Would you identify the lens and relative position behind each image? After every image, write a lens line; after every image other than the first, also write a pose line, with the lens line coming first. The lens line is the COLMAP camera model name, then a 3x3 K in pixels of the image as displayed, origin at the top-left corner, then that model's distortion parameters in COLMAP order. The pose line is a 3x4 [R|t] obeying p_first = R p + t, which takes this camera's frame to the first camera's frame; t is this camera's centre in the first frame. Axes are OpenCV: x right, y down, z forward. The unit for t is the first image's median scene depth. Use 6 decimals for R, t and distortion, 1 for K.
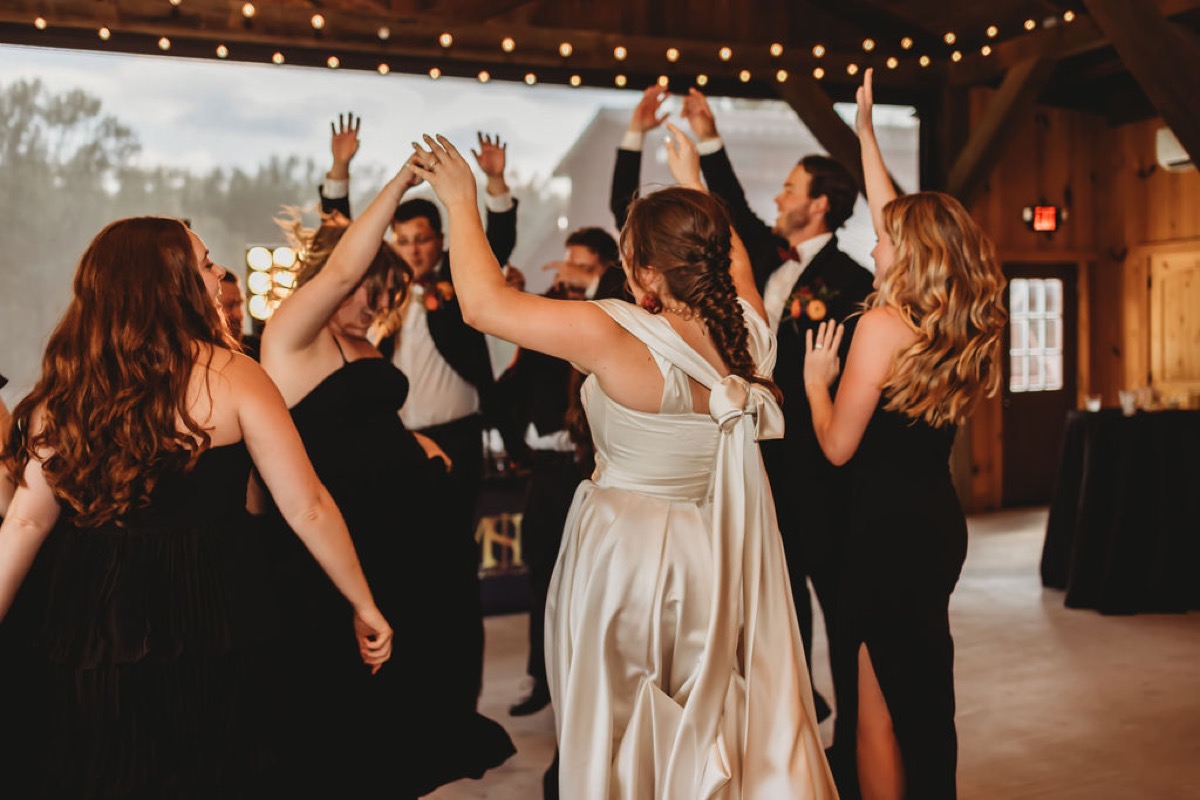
lens RADIAL K [[1218.2, 0, 605.1], [0, 1218.2, 397.0], [0, 0, 1]] dist [0.039476, 0.000000]
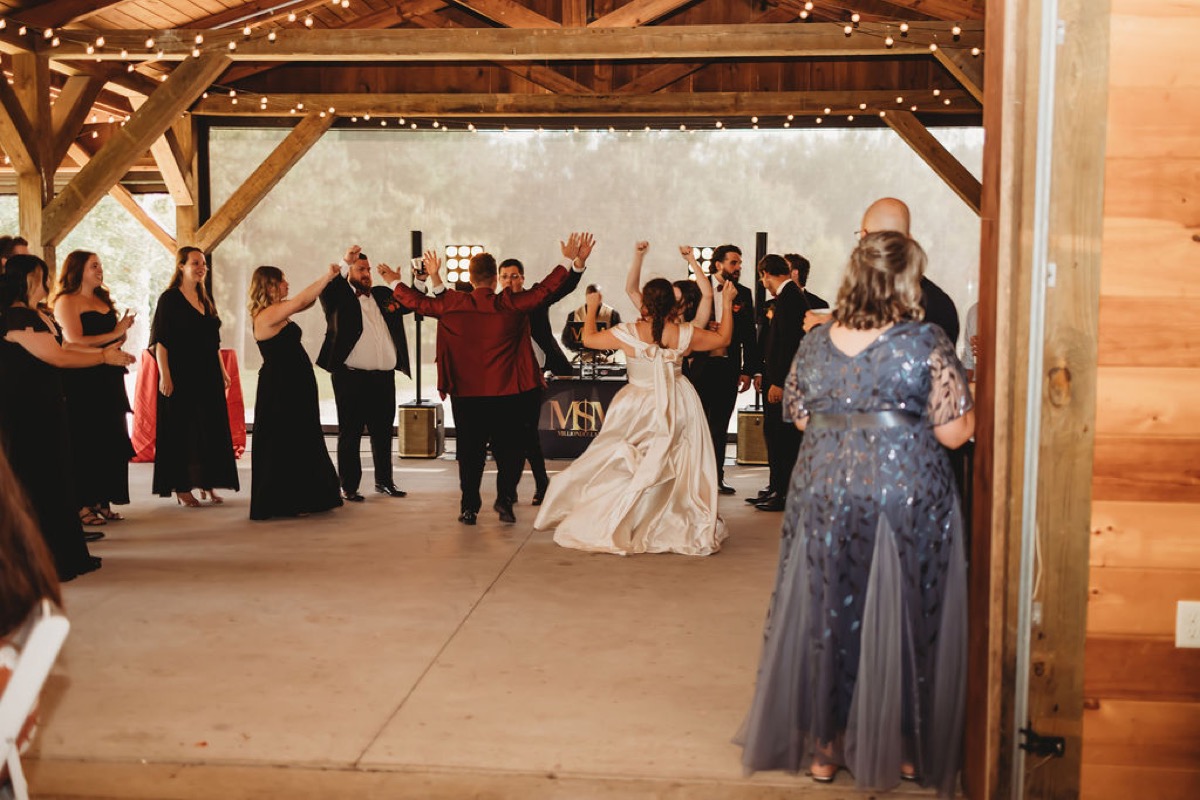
lens RADIAL K [[1218.2, 0, 603.4], [0, 1218.2, 400.8], [0, 0, 1]] dist [0.039476, 0.000000]
pose [[0.876614, 0.072481, -0.475704, 0.142474], [-0.054529, 0.997186, 0.051452, 0.001414], [0.478095, -0.019164, 0.878099, -0.092894]]
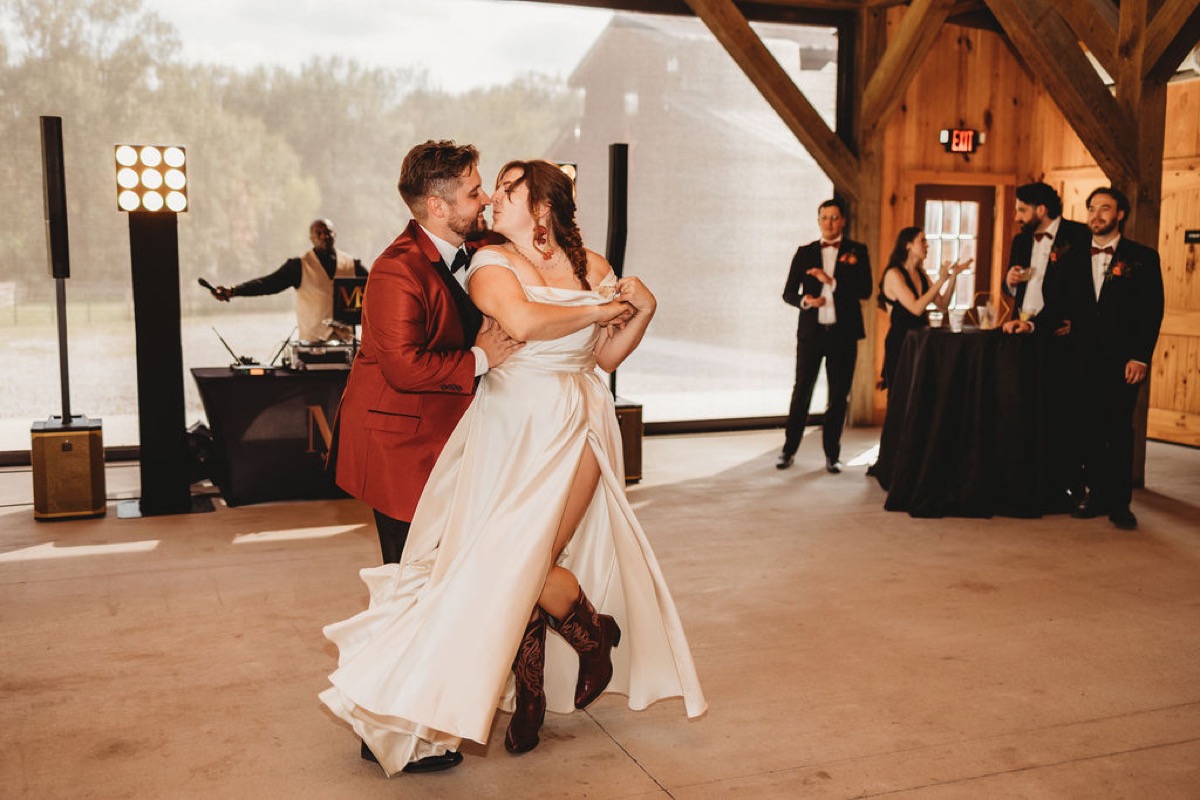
lens RADIAL K [[1218.2, 0, 608.2], [0, 1218.2, 396.6], [0, 0, 1]] dist [0.039476, 0.000000]
pose [[0.998077, 0.040144, -0.047240, 0.034405], [-0.036701, 0.996757, 0.071617, 0.001126], [0.049961, -0.069746, 0.996313, -0.012349]]
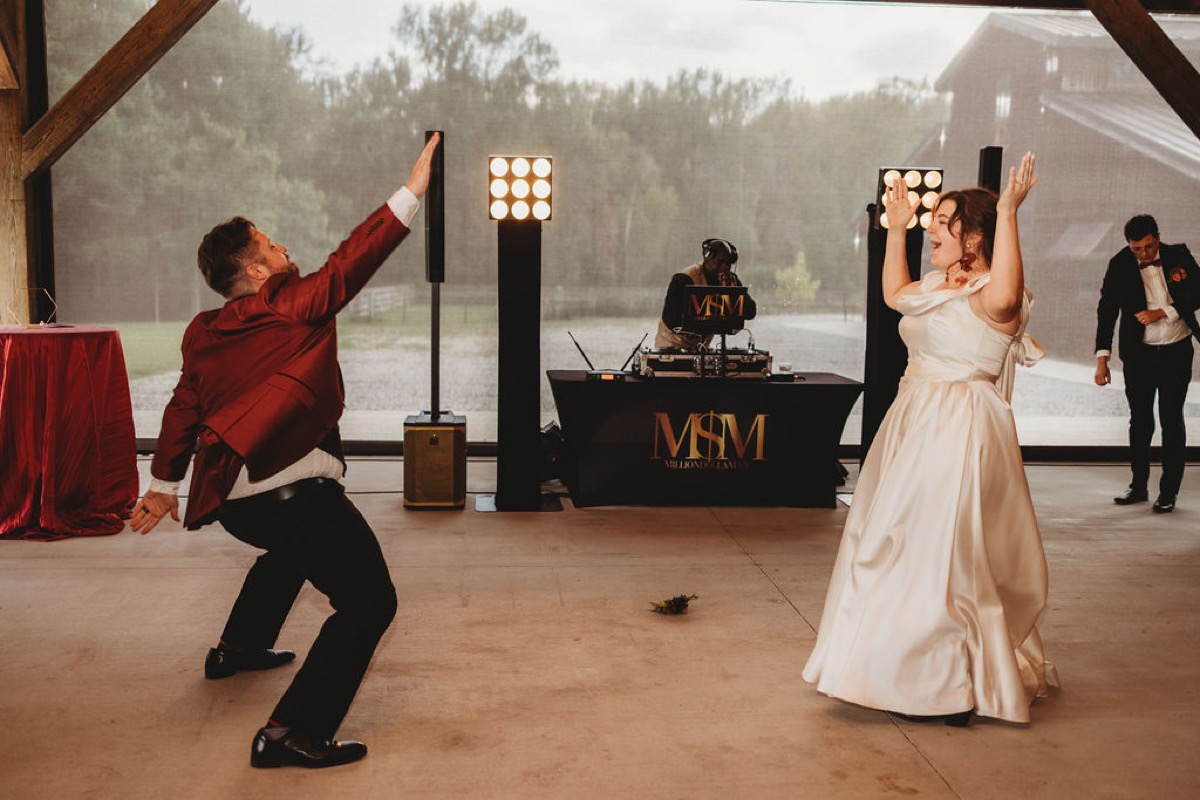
lens RADIAL K [[1218.2, 0, 609.4], [0, 1218.2, 388.6], [0, 0, 1]] dist [0.039476, 0.000000]
pose [[0.942893, 0.080698, -0.323174, 0.033495], [-0.060589, 0.995575, 0.071827, 0.000828], [0.327540, -0.048145, 0.943610, -0.007436]]
